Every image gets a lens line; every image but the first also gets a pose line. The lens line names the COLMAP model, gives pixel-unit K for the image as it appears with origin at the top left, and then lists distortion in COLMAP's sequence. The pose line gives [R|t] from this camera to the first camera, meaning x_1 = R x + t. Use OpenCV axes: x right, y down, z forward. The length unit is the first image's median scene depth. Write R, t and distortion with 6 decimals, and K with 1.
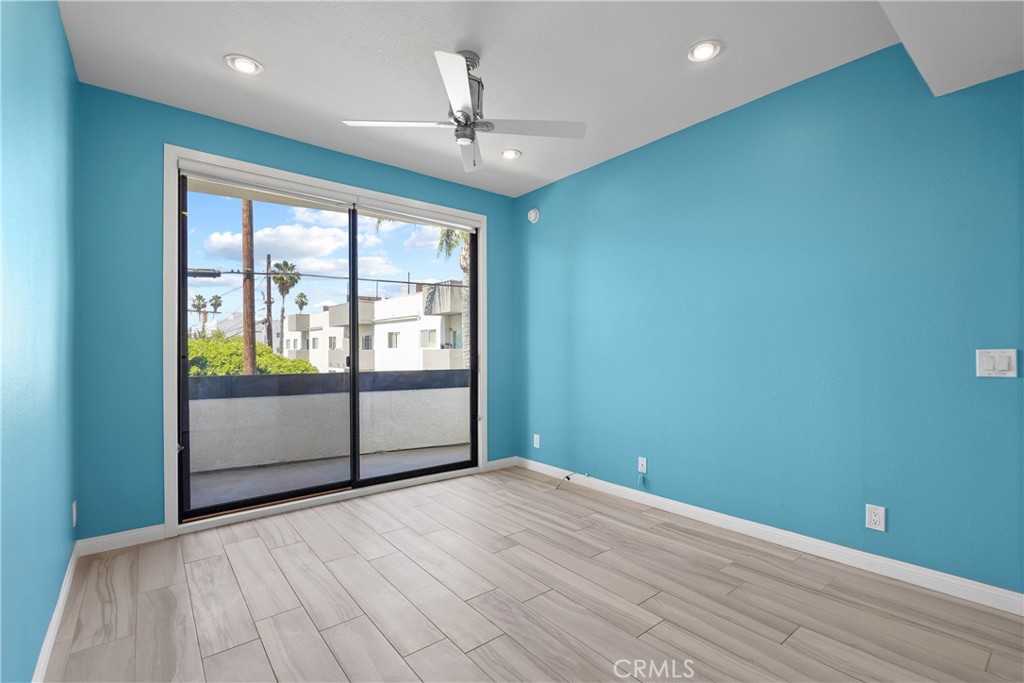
lens RADIAL K [[472.2, 0, 506.6], [0, 472.2, 337.5], [0, 0, 1]] dist [-0.001115, 0.000060]
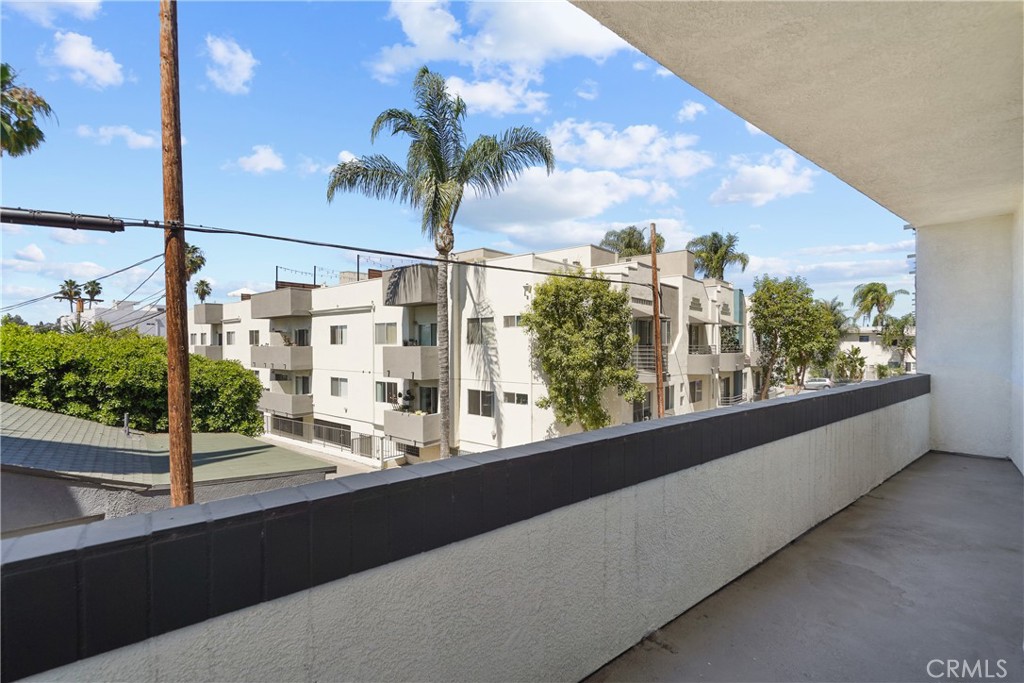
lens RADIAL K [[464.9, 0, 512.0], [0, 464.9, 341.5], [0, 0, 1]] dist [-0.001824, -0.000426]
pose [[0.983164, 0.000340, 0.182728, -0.080747], [-0.004150, 0.999782, 0.020465, -0.001329], [-0.182681, -0.020879, 0.982951, 0.116252]]
